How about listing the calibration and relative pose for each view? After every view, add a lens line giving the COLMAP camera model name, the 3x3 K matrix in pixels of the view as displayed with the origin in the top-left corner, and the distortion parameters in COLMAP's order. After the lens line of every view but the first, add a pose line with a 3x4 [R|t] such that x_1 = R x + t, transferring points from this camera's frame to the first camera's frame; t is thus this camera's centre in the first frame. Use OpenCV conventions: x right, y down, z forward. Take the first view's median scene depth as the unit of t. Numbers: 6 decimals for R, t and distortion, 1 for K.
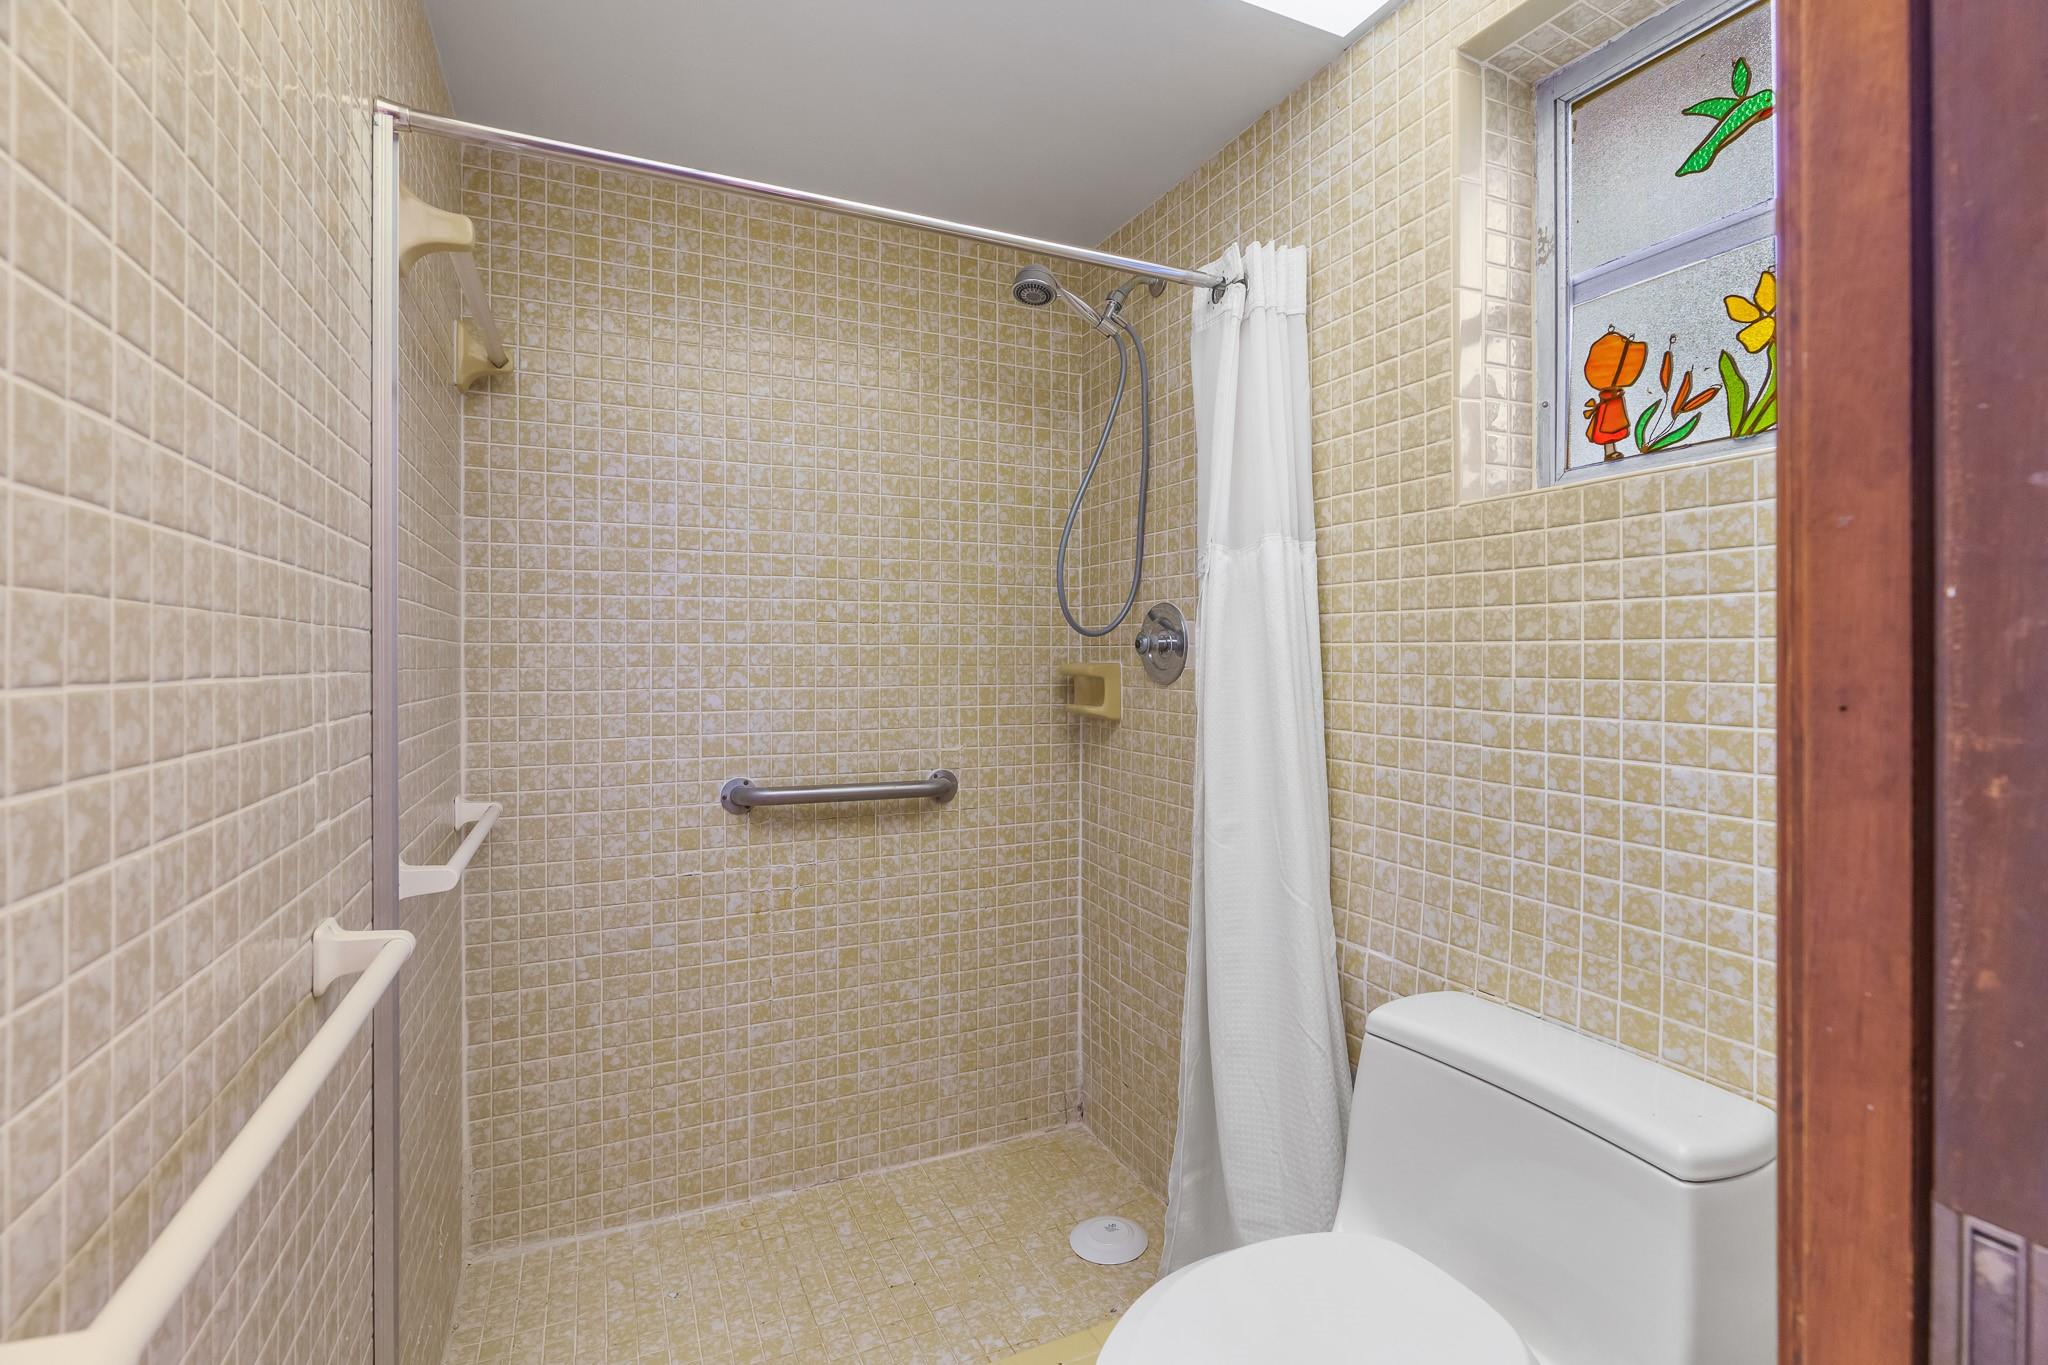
lens RADIAL K [[930.2, 0, 1029.2], [0, 930.2, 677.3], [0, 0, 1]] dist [-0.016761, 0.007153]
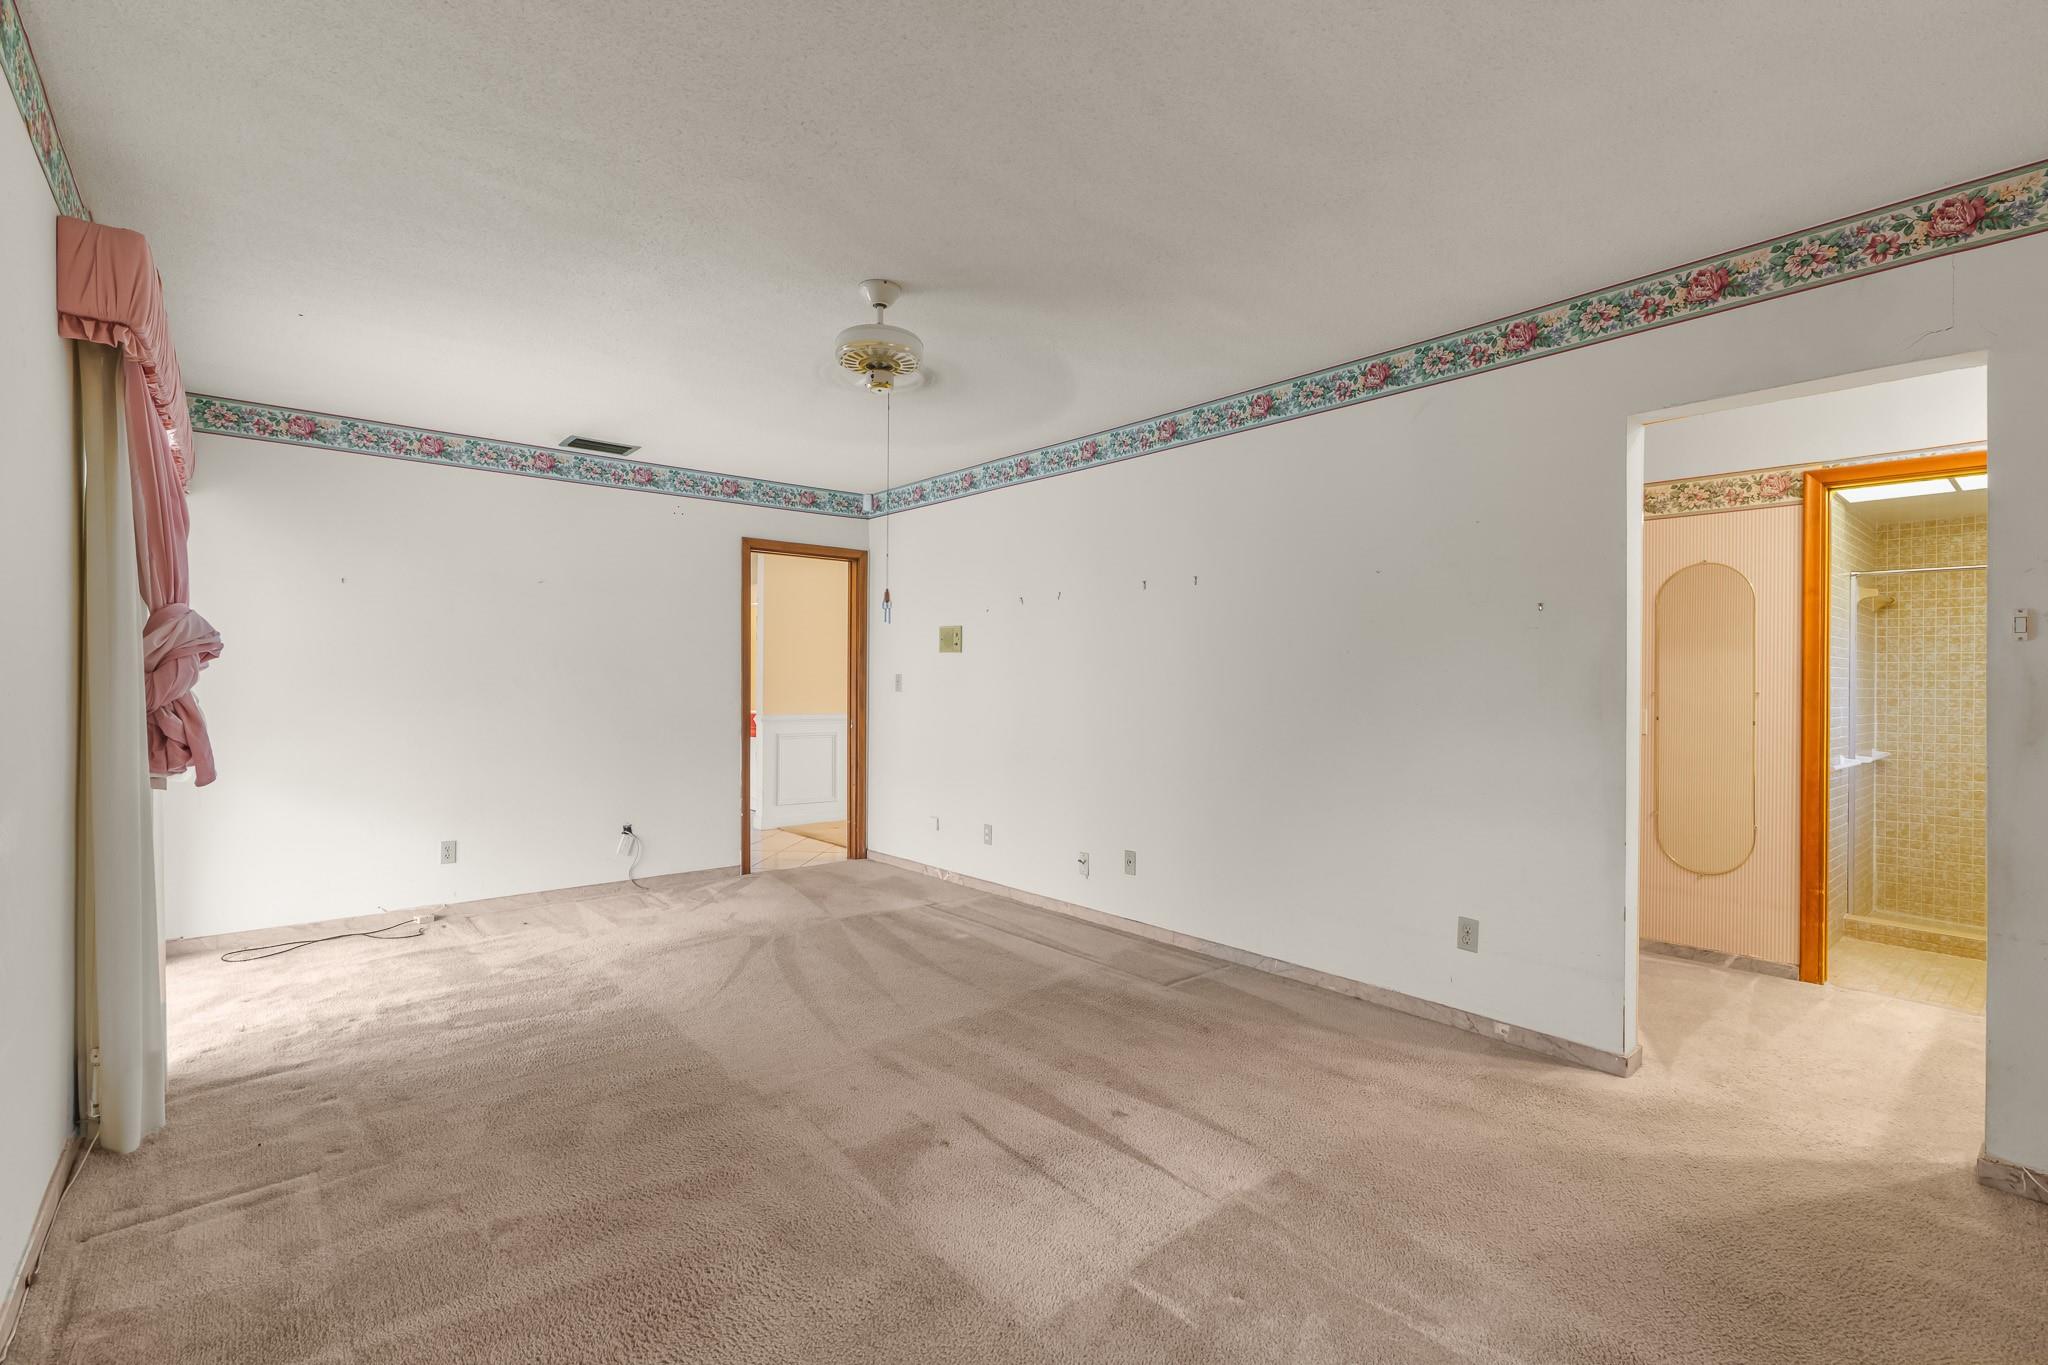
lens RADIAL K [[930.2, 0, 1029.2], [0, 930.2, 677.3], [0, 0, 1]] dist [-0.016761, 0.007153]
pose [[0.264919, 0.006905, -0.964246, 1.424848], [-0.003469, 0.999975, 0.006207, -0.105691], [0.964265, 0.001701, 0.264936, -2.253297]]
